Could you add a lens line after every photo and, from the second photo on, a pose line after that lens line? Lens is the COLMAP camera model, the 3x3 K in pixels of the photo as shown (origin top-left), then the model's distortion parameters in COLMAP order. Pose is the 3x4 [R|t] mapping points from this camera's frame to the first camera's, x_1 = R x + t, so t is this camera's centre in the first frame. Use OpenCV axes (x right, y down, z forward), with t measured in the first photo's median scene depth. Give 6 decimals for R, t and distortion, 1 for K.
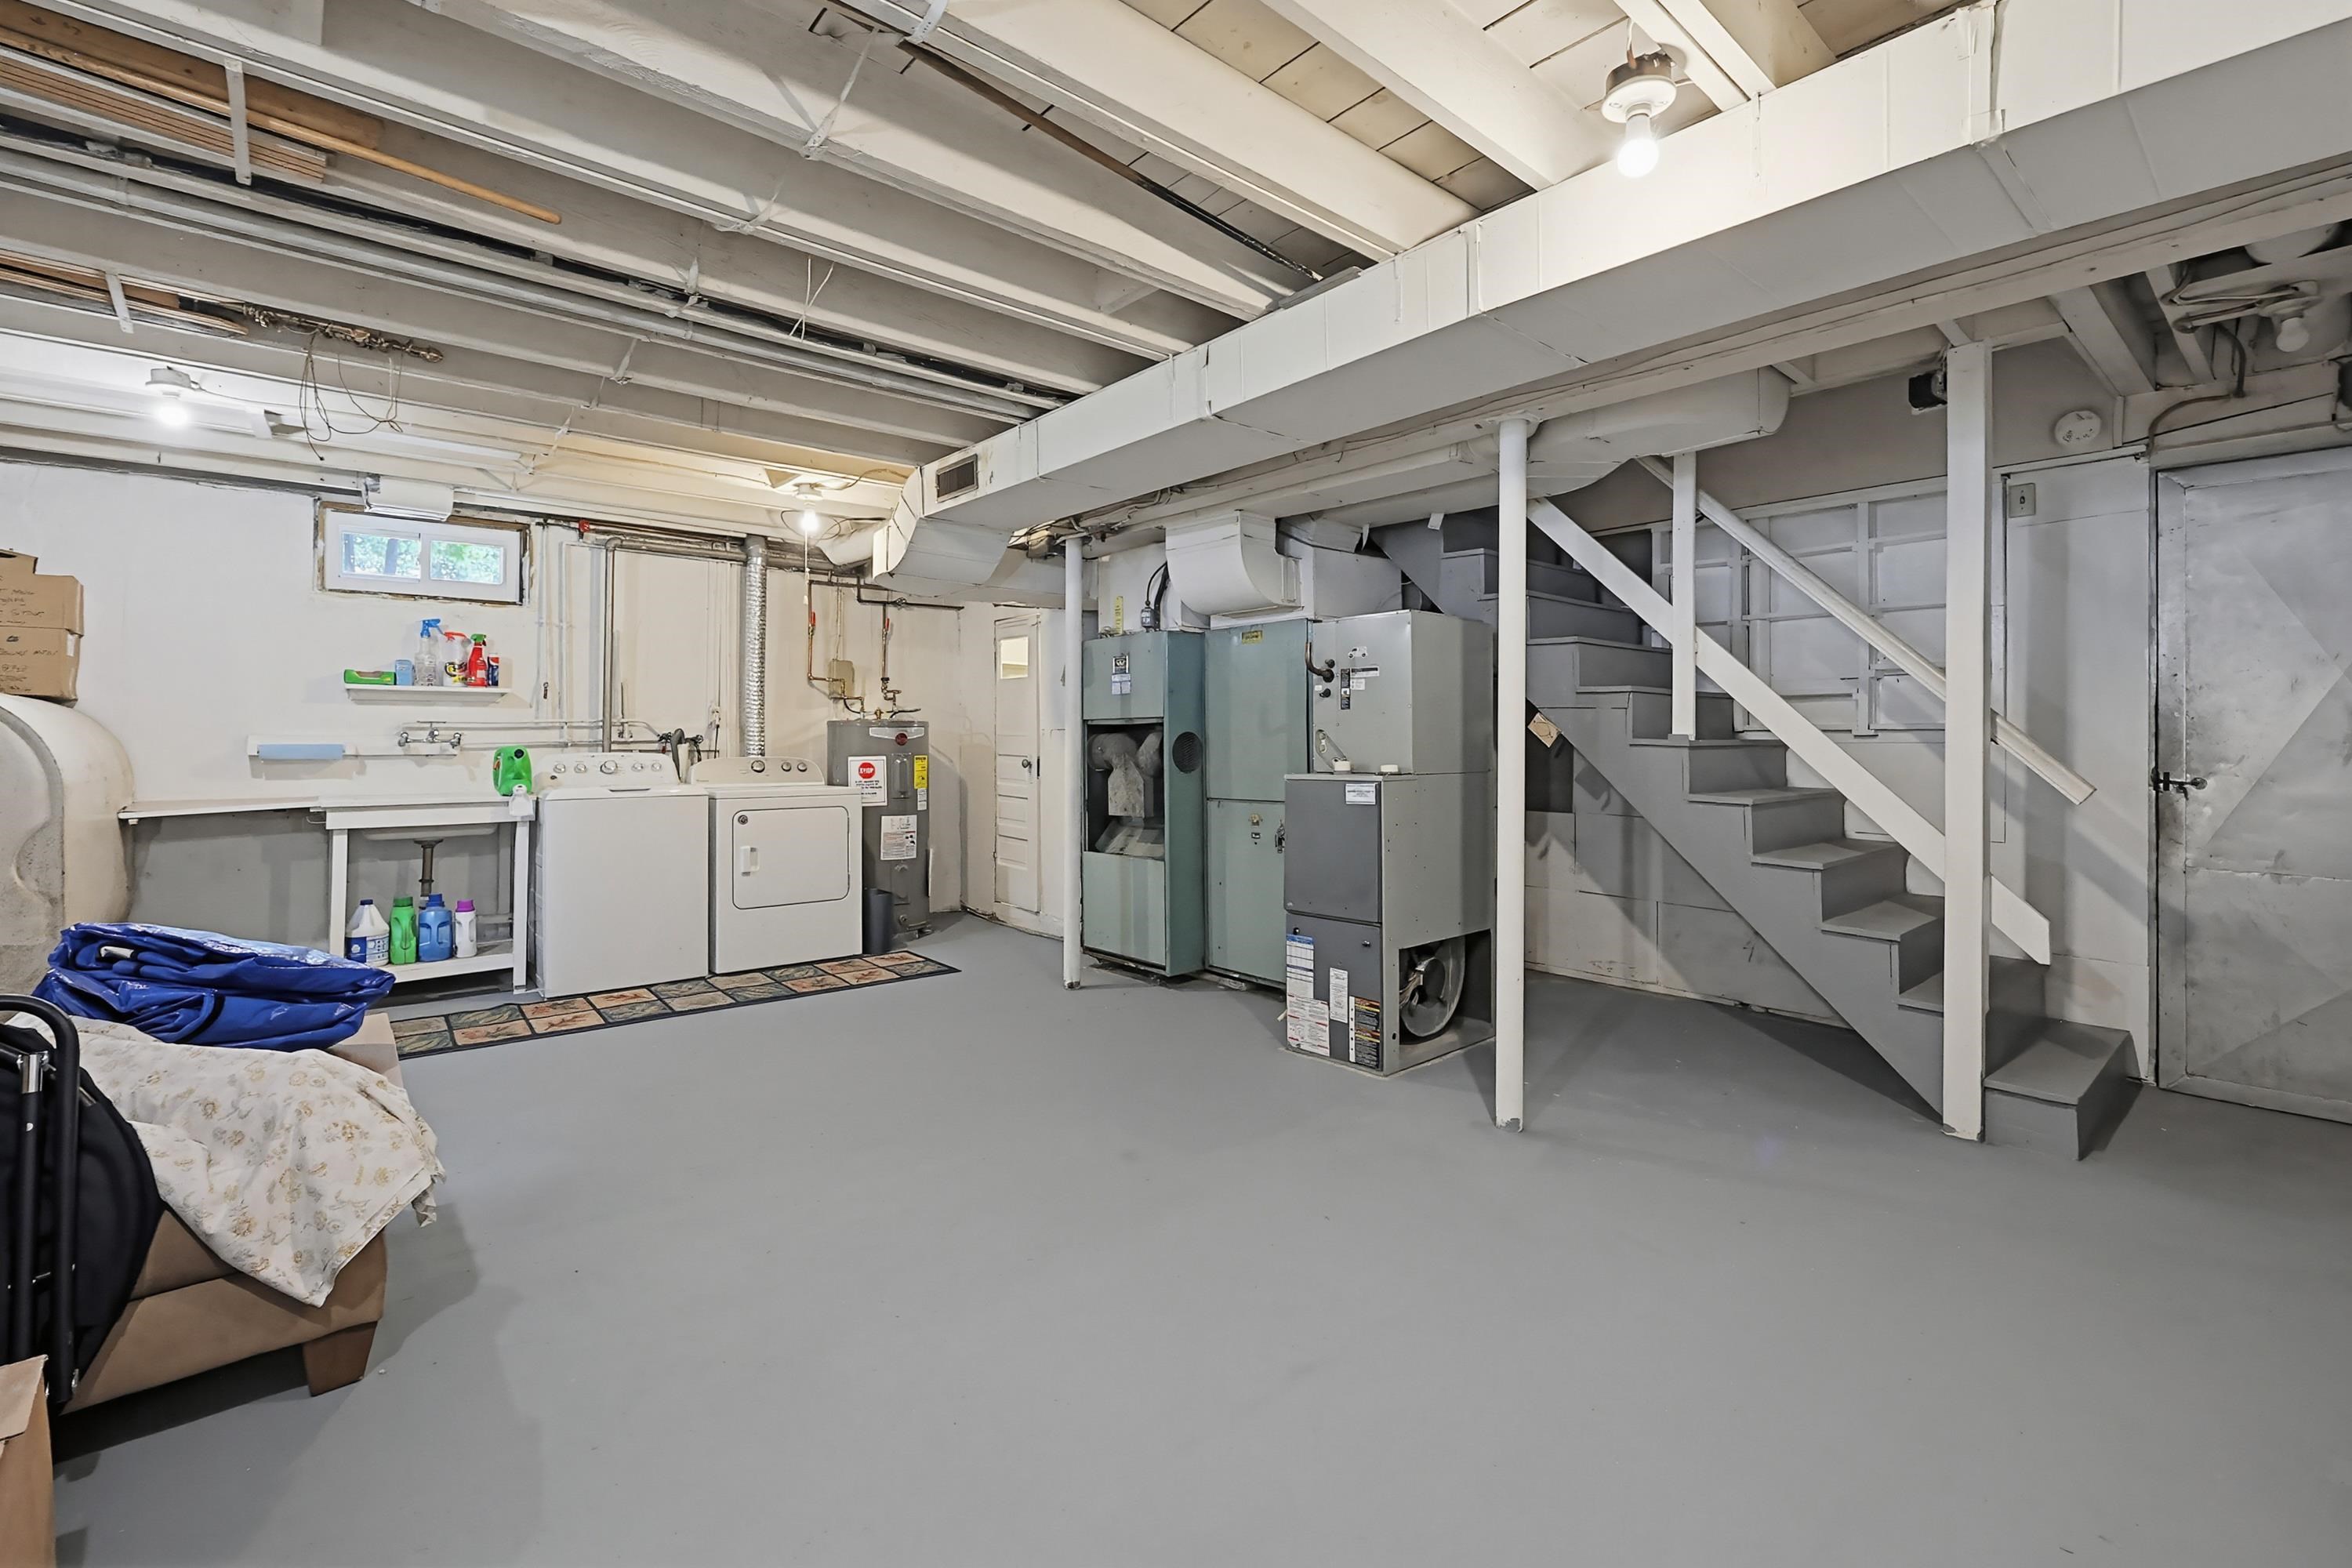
lens RADIAL K [[1013.3, 0, 1148.8], [0, 1013.3, 730.3], [0, 0, 1]] dist [-0.003177, 0.000468]
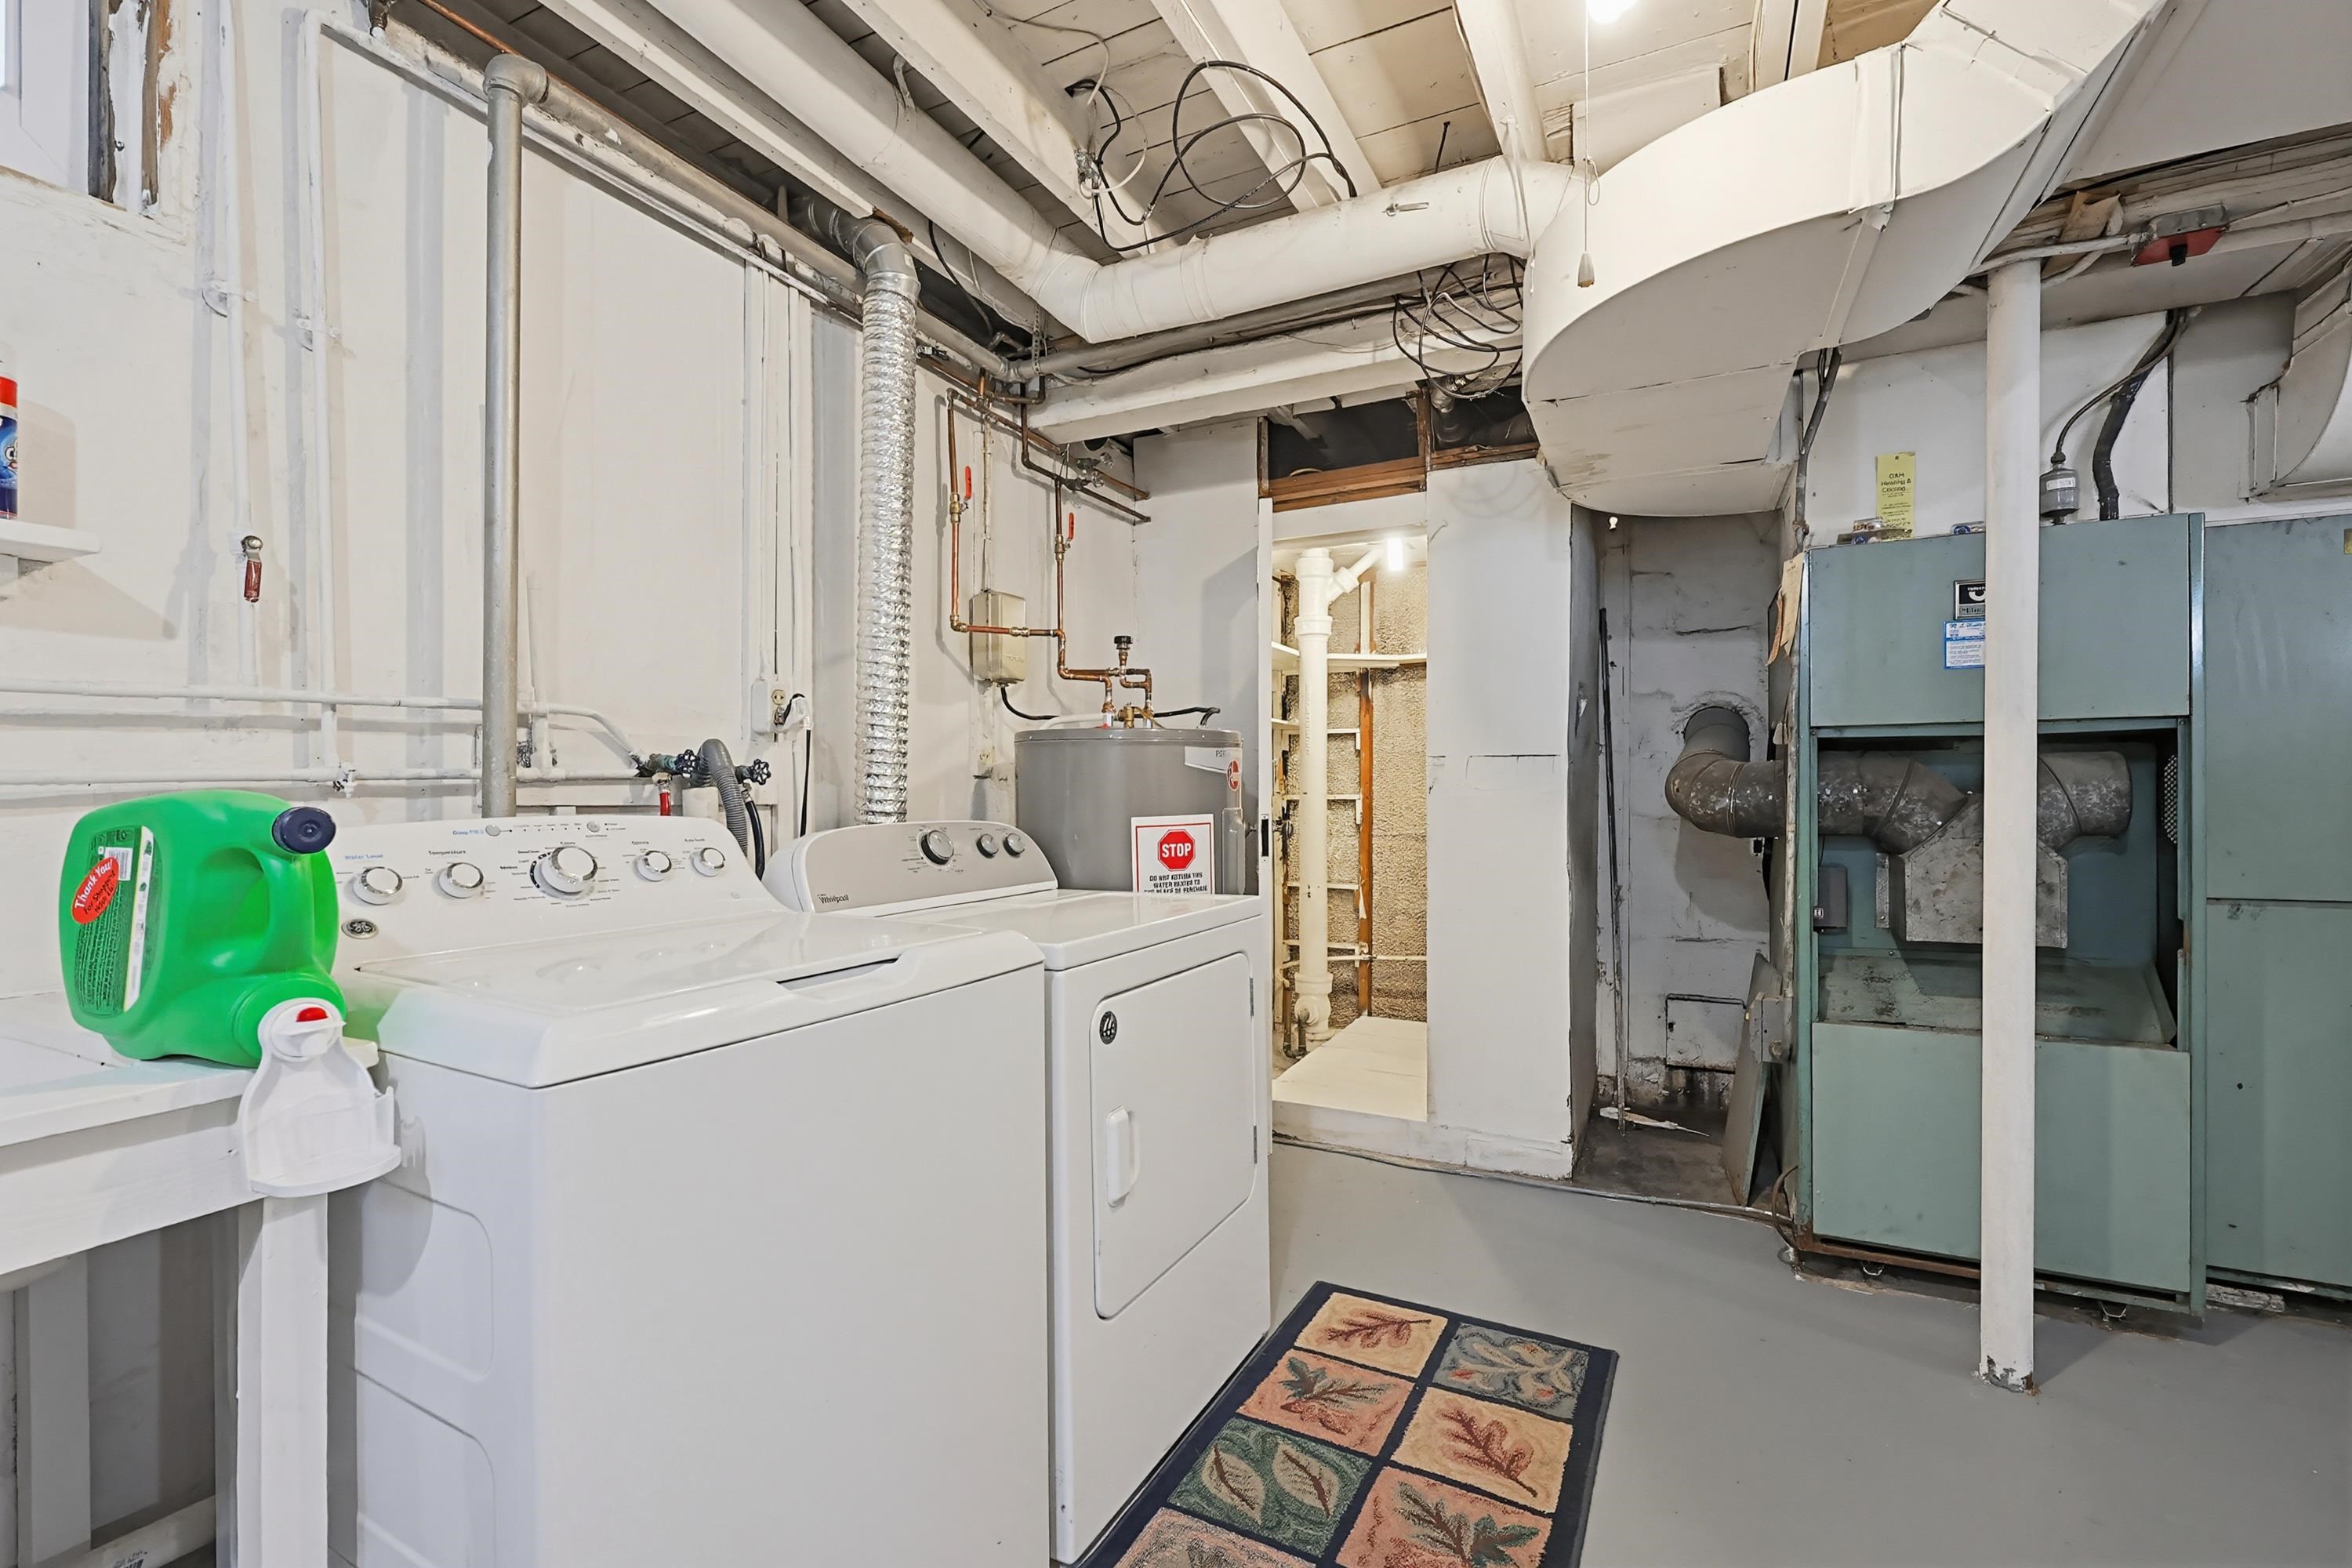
lens RADIAL K [[1013.3, 0, 1180.1], [0, 1013.3, 791.5], [0, 0, 1]] dist [-0.003177, 0.000468]
pose [[0.920455, -0.004508, 0.390823, -0.469070], [-0.000544, 0.999918, 0.012814, 0.011362], [-0.390849, -0.012007, 0.920377, 0.662985]]
